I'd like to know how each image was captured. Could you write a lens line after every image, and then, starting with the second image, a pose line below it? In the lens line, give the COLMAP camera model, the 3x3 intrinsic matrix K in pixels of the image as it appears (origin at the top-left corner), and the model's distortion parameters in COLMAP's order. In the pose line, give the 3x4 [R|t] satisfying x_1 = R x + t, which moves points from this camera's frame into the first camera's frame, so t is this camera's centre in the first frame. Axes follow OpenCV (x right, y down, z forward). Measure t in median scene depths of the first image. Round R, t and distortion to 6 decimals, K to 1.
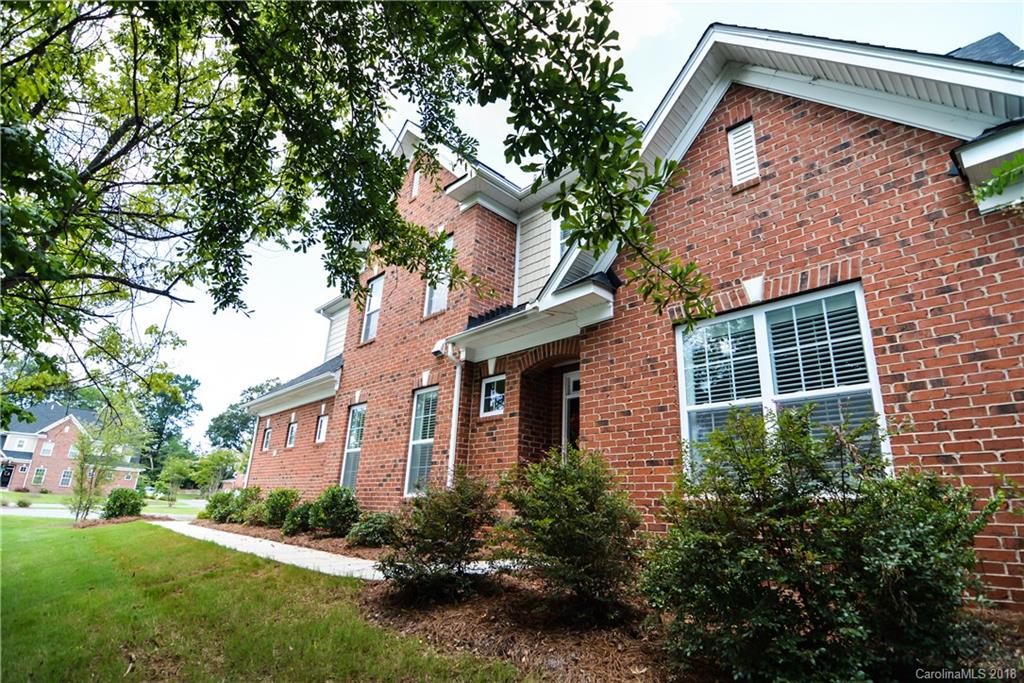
lens RADIAL K [[494.0, 0, 513.8], [0, 494.0, 346.5], [0, 0, 1]] dist [-0.017439, -0.005107]
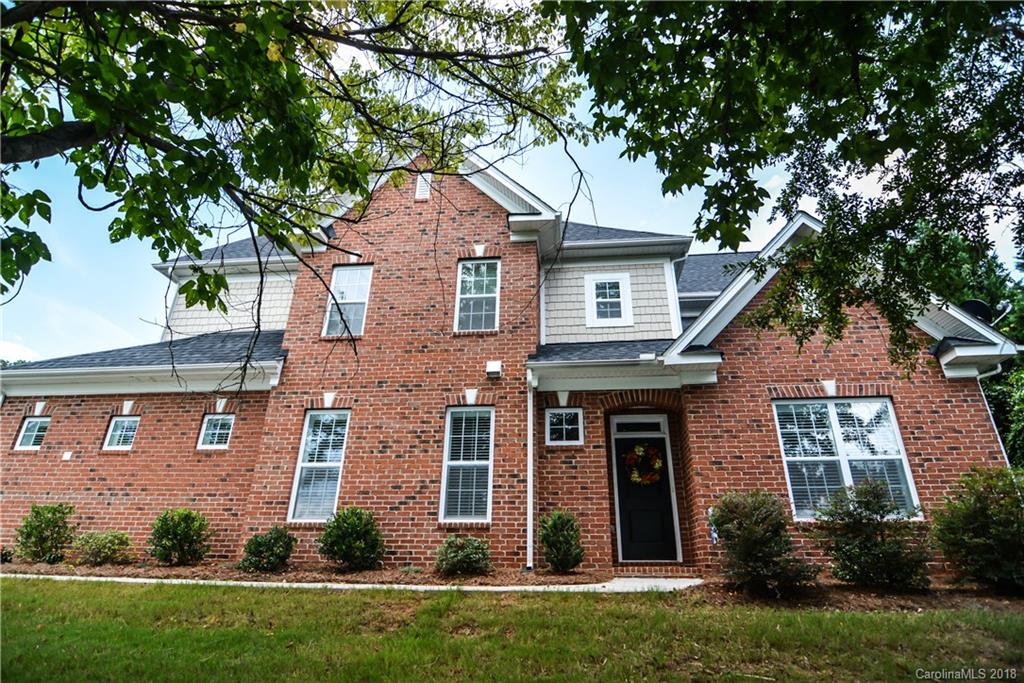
lens RADIAL K [[494.0, 0, 512.5], [0, 494.0, 341.8], [0, 0, 1]] dist [-0.017439, -0.005107]
pose [[0.785503, 0.228616, 0.575083, -1.003713], [-0.181236, 0.973502, -0.139452, 0.116192], [-0.591726, 0.005314, 0.806122, 0.258856]]
